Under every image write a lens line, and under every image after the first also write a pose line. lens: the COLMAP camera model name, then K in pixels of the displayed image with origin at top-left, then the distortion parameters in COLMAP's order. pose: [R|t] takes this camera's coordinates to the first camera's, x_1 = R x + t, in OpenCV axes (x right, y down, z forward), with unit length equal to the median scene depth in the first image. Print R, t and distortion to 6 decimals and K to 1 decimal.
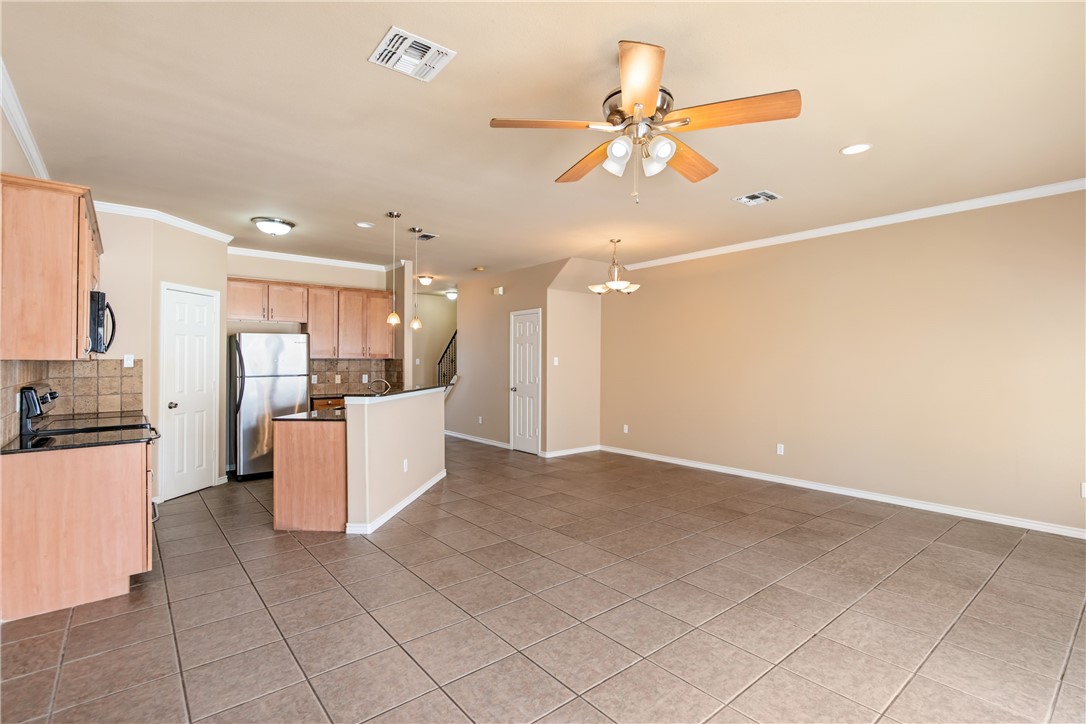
lens RADIAL K [[508.4, 0, 545.7], [0, 508.4, 364.5], [0, 0, 1]] dist [-0.000882, 0.000659]
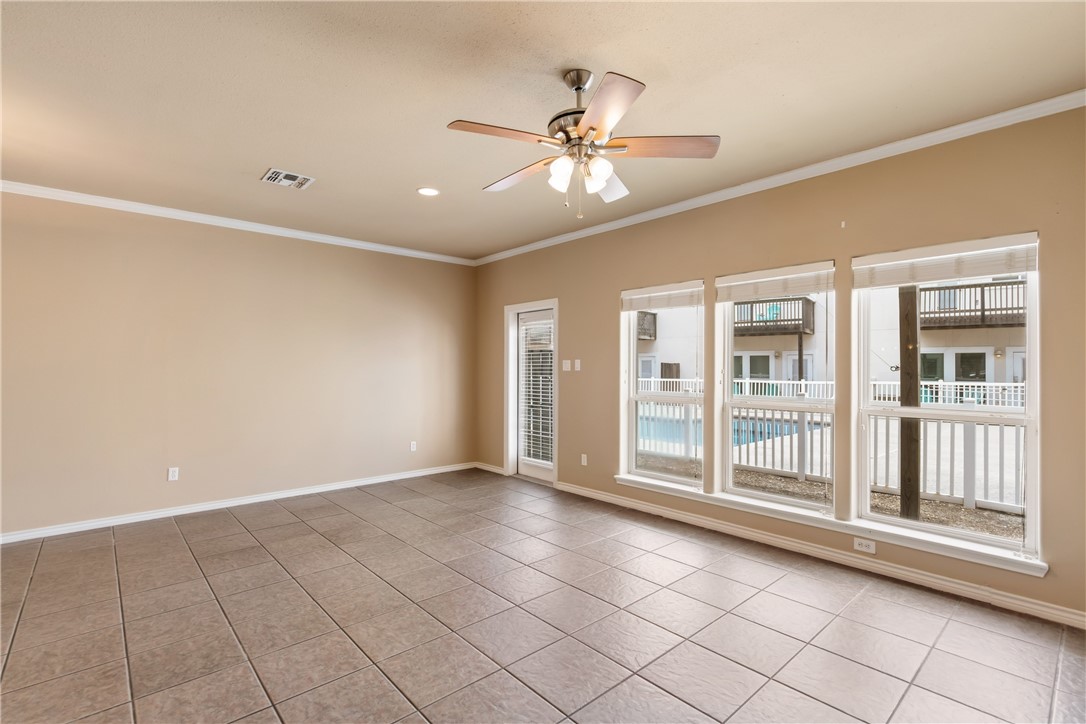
lens RADIAL K [[508.4, 0, 529.7], [0, 508.4, 367.1], [0, 0, 1]] dist [-0.000882, 0.000659]
pose [[-0.026371, -0.001543, 0.999651, -0.550041], [0.008447, 0.999963, 0.001767, -0.000637], [-0.999617, 0.008491, -0.026357, 0.682197]]
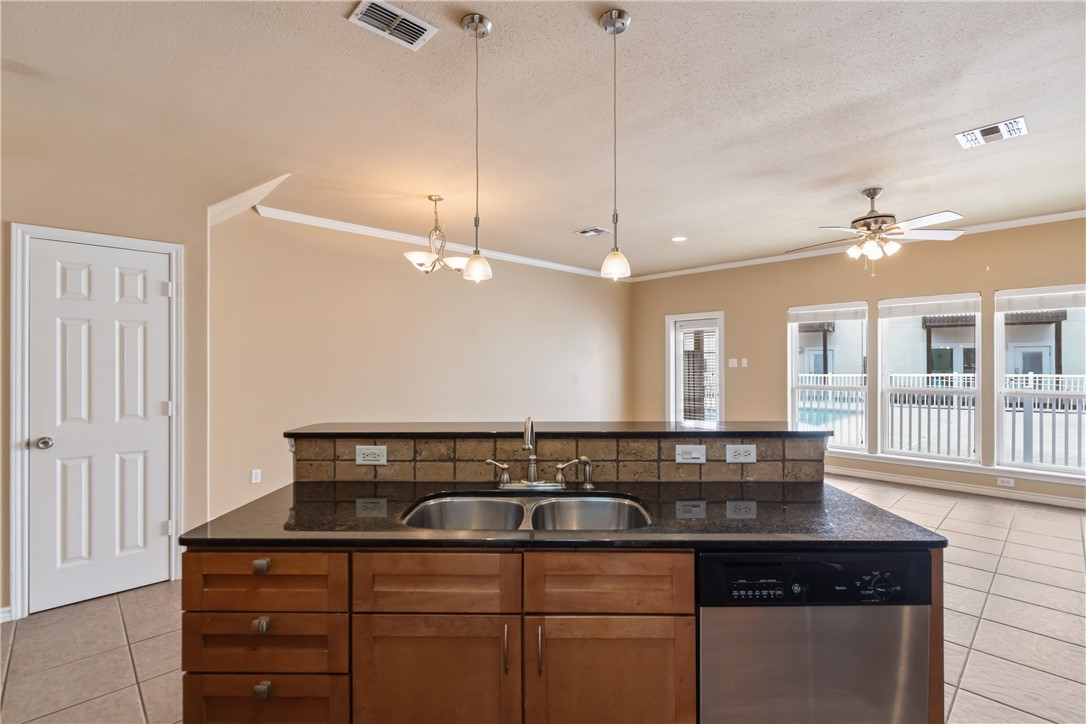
lens RADIAL K [[508.4, 0, 536.2], [0, 508.4, 360.6], [0, 0, 1]] dist [-0.000882, 0.000659]
pose [[-0.065922, 0.002910, 0.997821, -0.625815], [0.015870, 0.999872, -0.001868, -0.004238], [-0.997699, 0.015712, -0.065960, 0.822865]]
